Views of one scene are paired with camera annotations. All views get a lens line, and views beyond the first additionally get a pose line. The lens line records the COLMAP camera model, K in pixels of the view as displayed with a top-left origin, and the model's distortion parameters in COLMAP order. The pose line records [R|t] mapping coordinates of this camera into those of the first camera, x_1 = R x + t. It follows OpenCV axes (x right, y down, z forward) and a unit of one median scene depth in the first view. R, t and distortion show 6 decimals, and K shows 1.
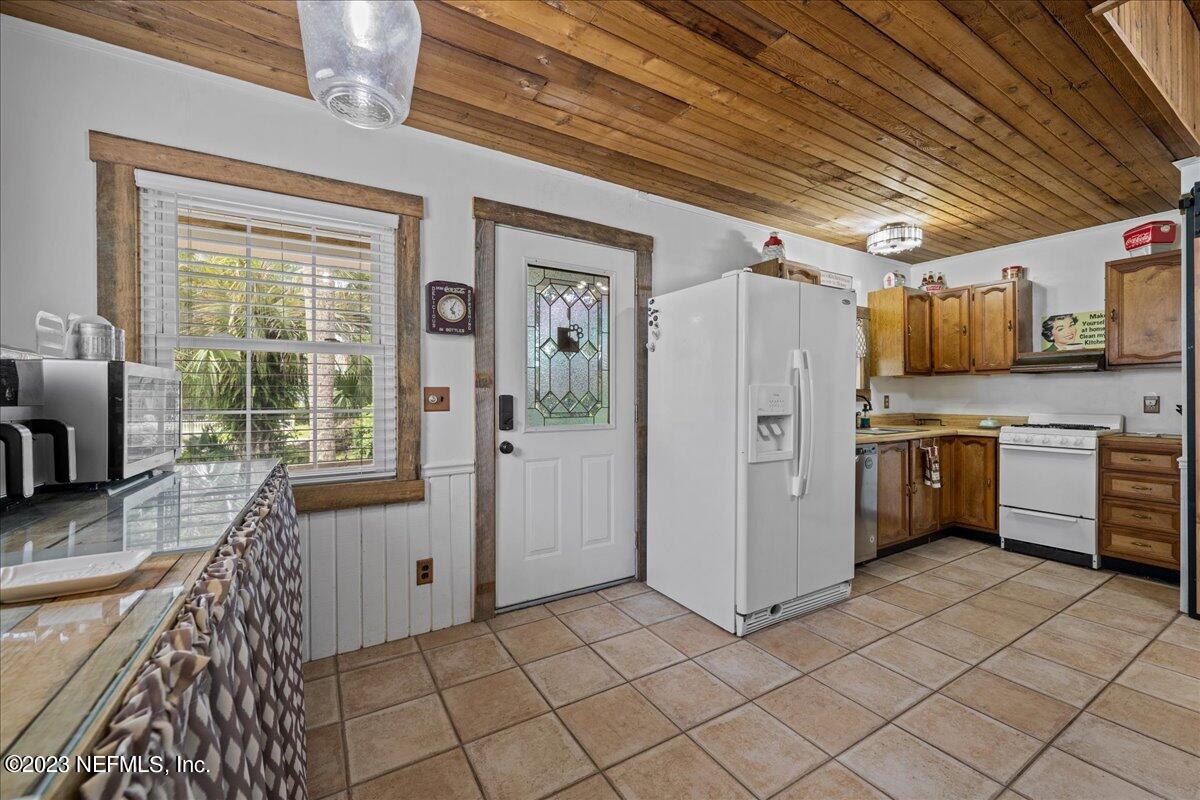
lens RADIAL K [[478.3, 0, 595.3], [0, 478.3, 399.2], [0, 0, 1]] dist [-0.001761, 0.000153]
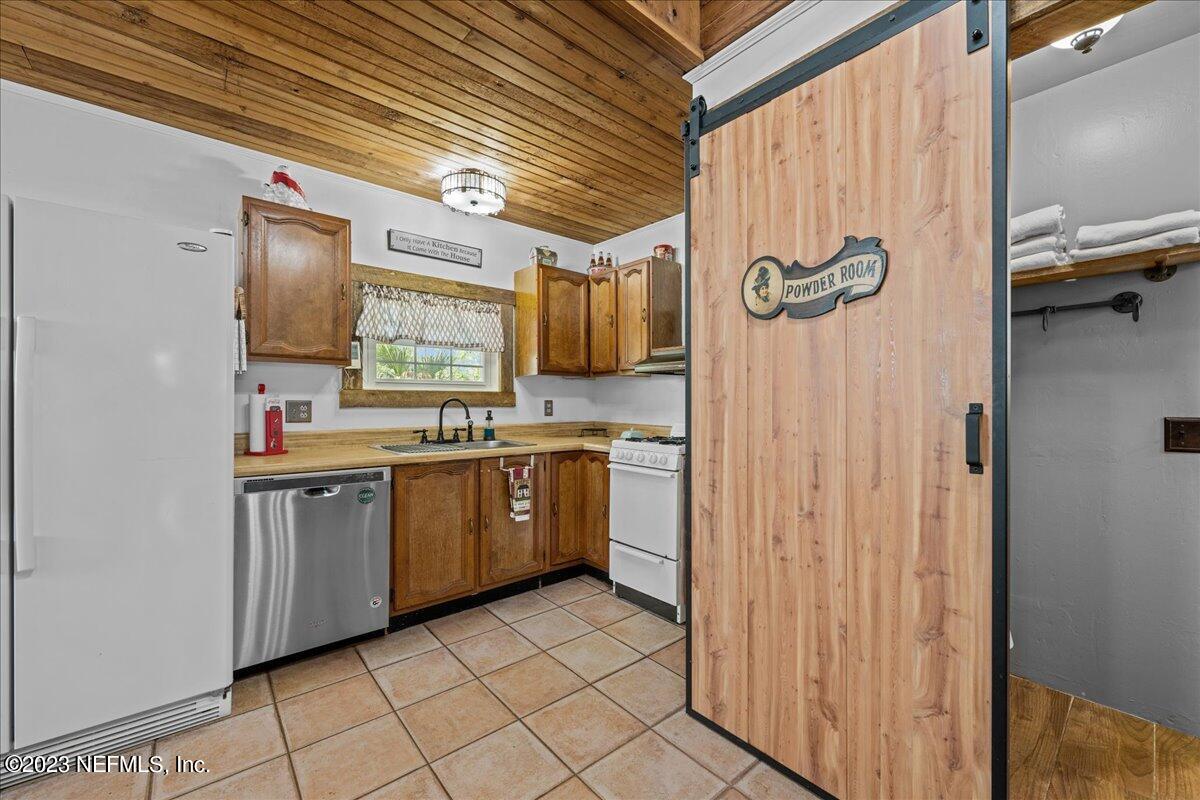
lens RADIAL K [[475.9, 0, 596.7], [0, 475.9, 403.3], [0, 0, 1]] dist [0.000705, 0.000557]
pose [[0.986864, 0.006067, 0.161440, 0.706015], [-0.005871, 0.999981, -0.001690, -0.002155], [-0.161448, 0.000720, 0.986881, 0.228290]]
